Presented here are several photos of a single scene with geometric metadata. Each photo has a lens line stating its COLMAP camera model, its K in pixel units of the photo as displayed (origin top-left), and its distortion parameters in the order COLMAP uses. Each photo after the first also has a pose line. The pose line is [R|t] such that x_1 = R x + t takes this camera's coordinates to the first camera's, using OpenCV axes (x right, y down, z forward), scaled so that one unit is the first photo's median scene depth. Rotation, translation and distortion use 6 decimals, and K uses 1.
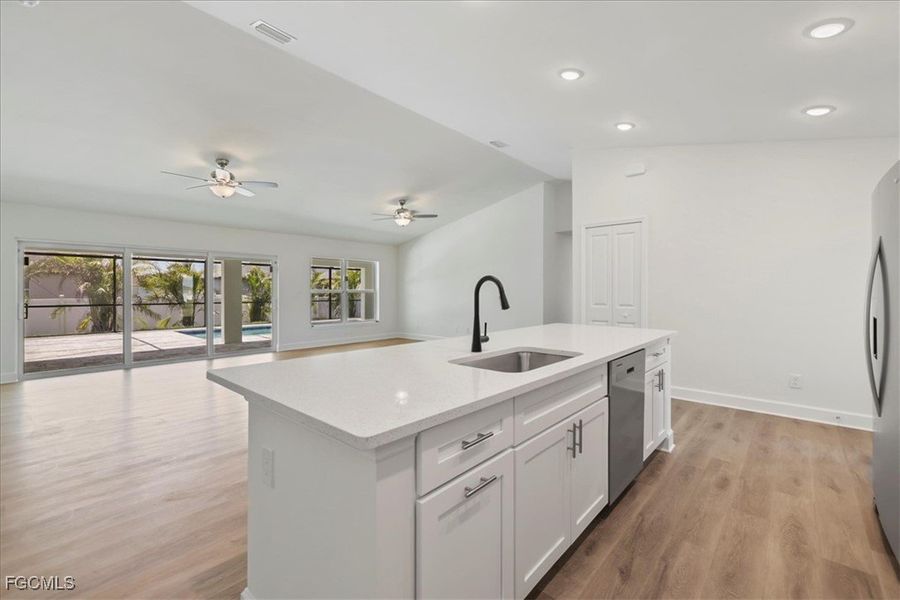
lens RADIAL K [[405.0, 0, 447.1], [0, 405.0, 297.4], [0, 0, 1]] dist [0.000560, 0.000987]
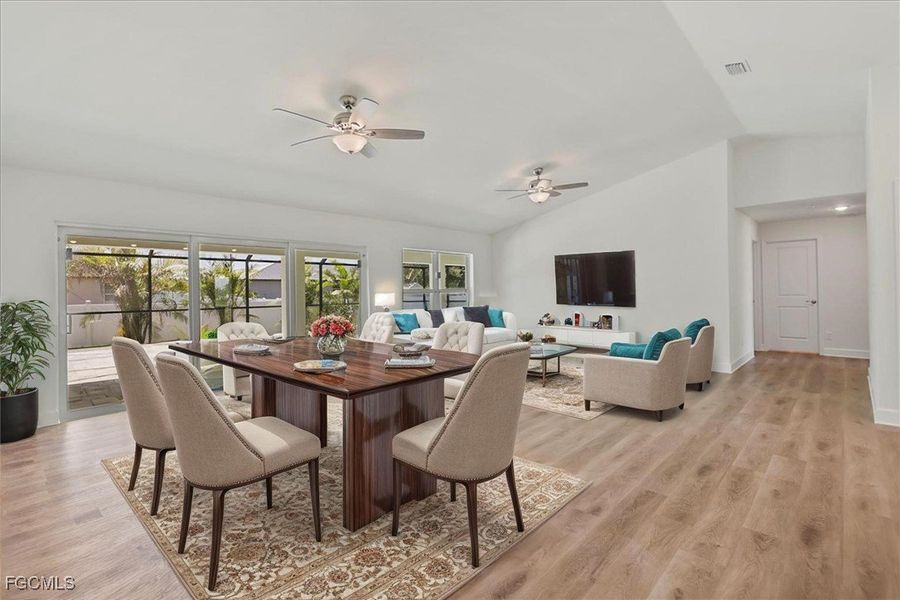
lens RADIAL K [[425.1, 0, 451.8], [0, 425.1, 295.0], [0, 0, 1]] dist [-0.002080, 0.000277]
pose [[0.999106, -0.015140, -0.039476, -0.137835], [0.014950, 0.999875, -0.005119, -0.001649], [0.039549, 0.004525, 0.999207, 0.115153]]
